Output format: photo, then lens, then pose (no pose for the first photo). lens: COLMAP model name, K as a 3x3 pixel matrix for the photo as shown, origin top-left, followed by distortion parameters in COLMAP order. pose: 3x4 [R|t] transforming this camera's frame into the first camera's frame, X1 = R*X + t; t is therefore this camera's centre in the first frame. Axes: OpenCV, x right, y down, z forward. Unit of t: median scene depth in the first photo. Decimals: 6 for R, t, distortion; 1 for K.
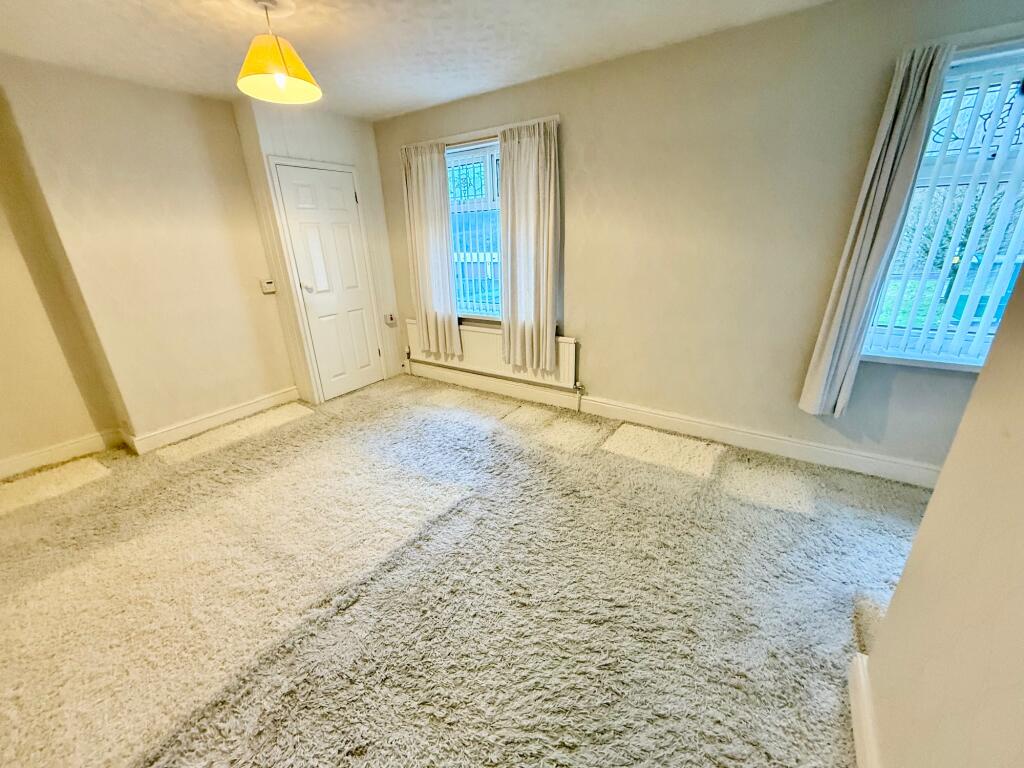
lens RADIAL K [[404.9, 0, 508.3], [0, 404.9, 387.5], [0, 0, 1]] dist [0.000666, -0.000637]
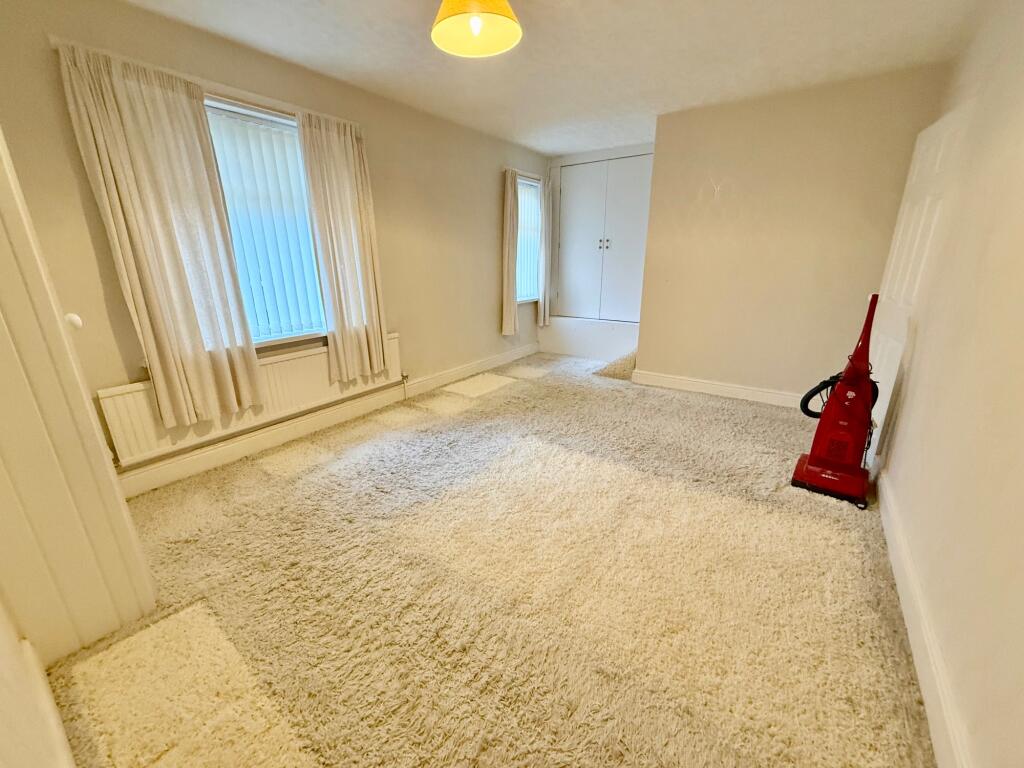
lens RADIAL K [[404.9, 0, 515.6], [0, 404.9, 380.0], [0, 0, 1]] dist [0.000666, -0.000637]
pose [[0.019854, -0.261370, 0.965034, -0.867352], [0.359413, 0.902566, 0.237057, -0.142157], [-0.932967, 0.342140, 0.111860, 0.589285]]
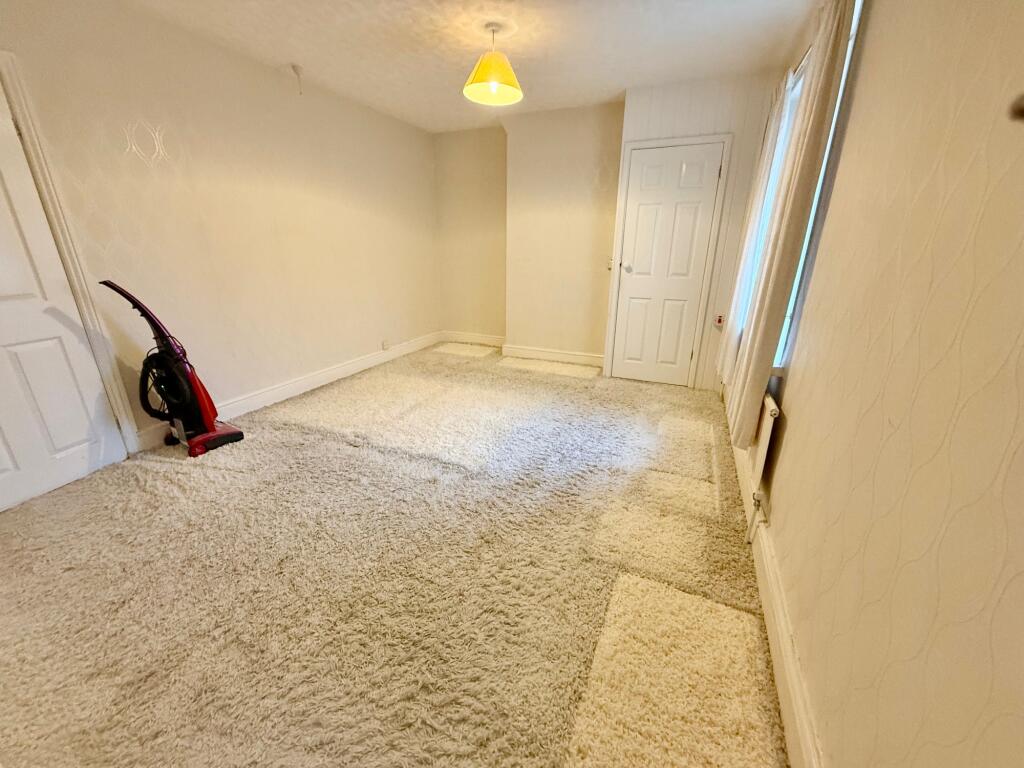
lens RADIAL K [[404.9, 0, 509.2], [0, 404.9, 384.7], [0, 0, 1]] dist [0.000666, -0.000637]
pose [[0.171024, 0.351110, -0.920583, 0.526232], [-0.360507, 0.891856, 0.273179, -0.153326], [0.916943, 0.285156, 0.279107, 0.519639]]
